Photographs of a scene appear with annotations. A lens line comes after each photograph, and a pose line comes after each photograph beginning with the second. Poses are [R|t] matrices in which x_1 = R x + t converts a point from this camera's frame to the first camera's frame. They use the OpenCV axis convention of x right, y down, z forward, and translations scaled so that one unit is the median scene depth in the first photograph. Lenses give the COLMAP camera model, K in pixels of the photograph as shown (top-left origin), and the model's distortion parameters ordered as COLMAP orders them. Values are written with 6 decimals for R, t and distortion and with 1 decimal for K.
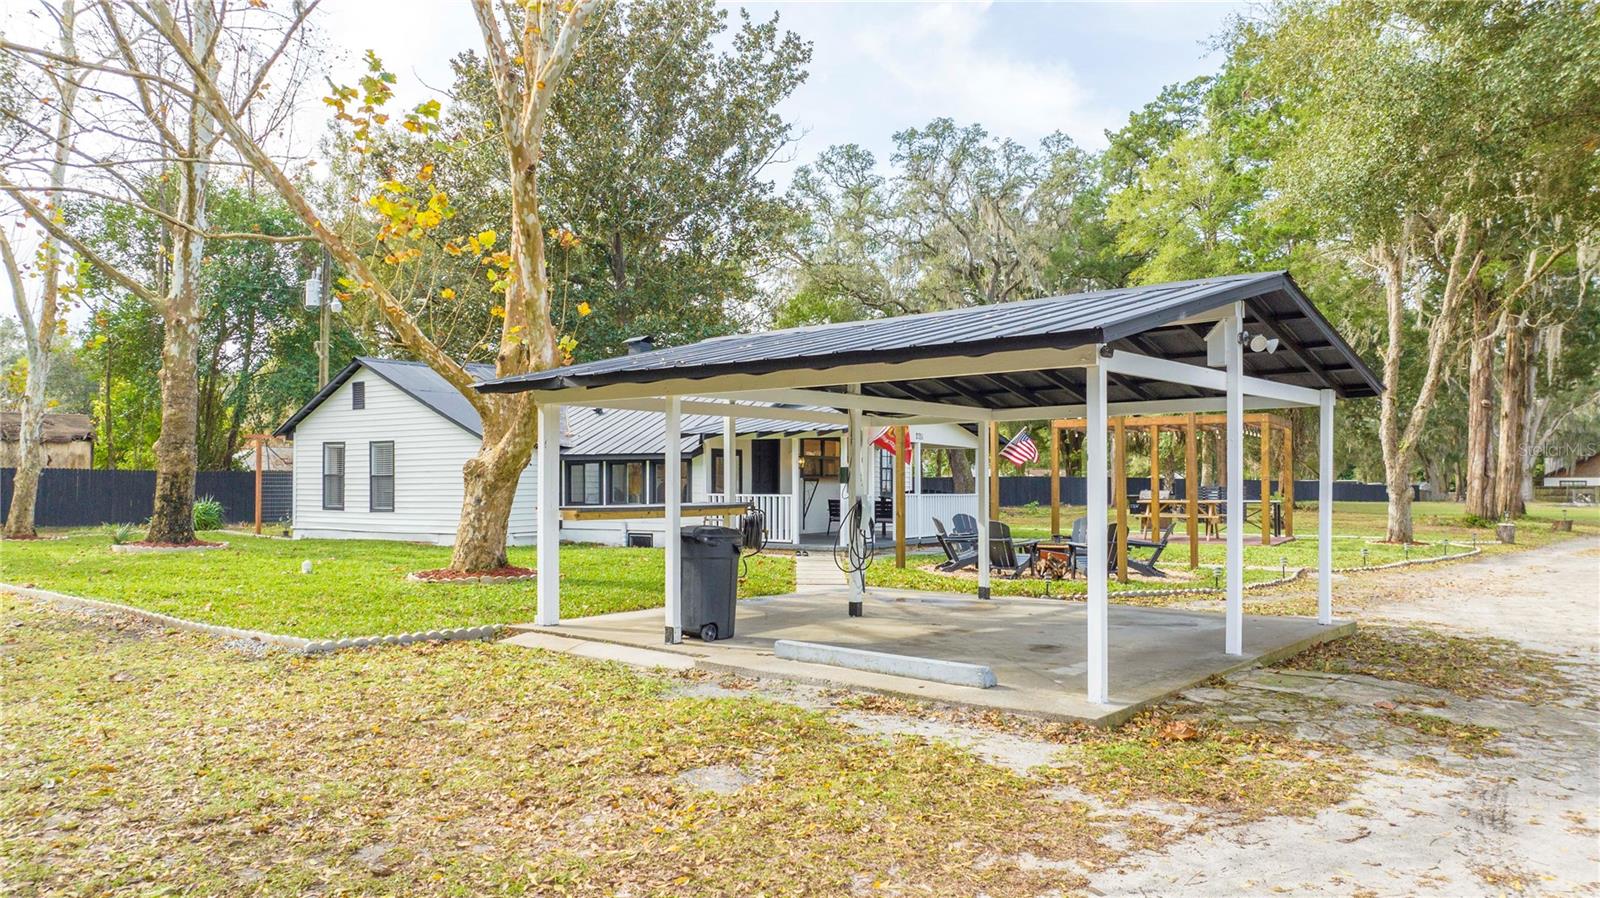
lens RADIAL K [[1113.7, 0, 800.0], [0, 1113.7, 449.0], [0, 0, 1]] dist [-0.006213, -0.000500]
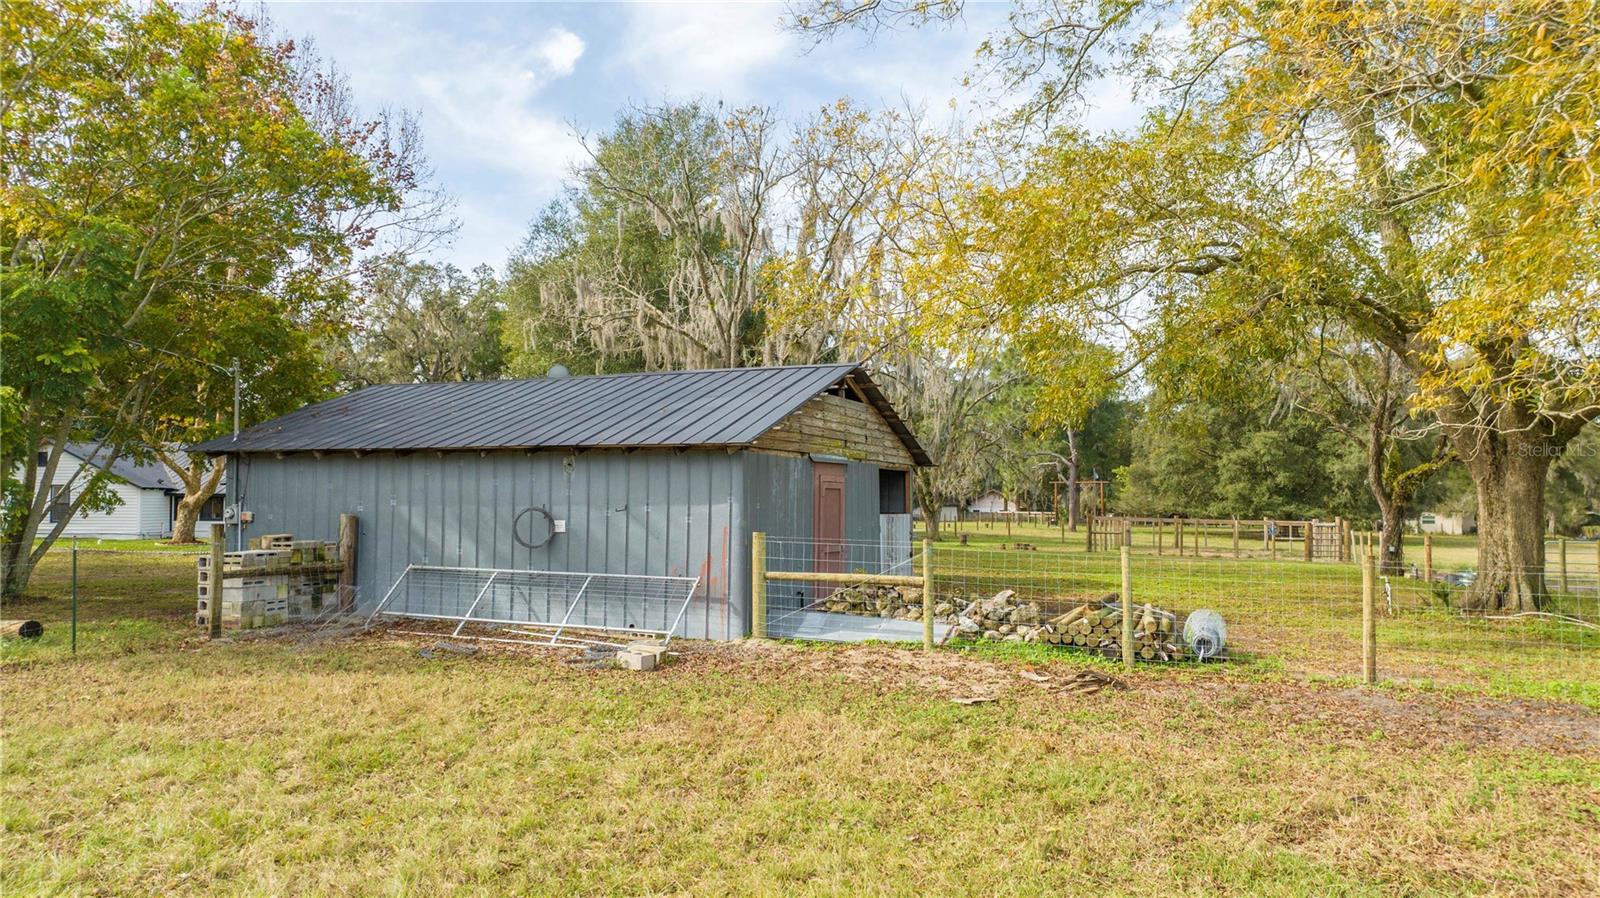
lens RADIAL K [[1113.7, 0, 800.0], [0, 1113.7, 449.0], [0, 0, 1]] dist [-0.006213, -0.000500]
pose [[0.898263, 0.014029, 0.439234, -0.034406], [-0.005793, 0.999781, -0.020085, -0.016432], [-0.439420, 0.015497, 0.898148, -0.502303]]
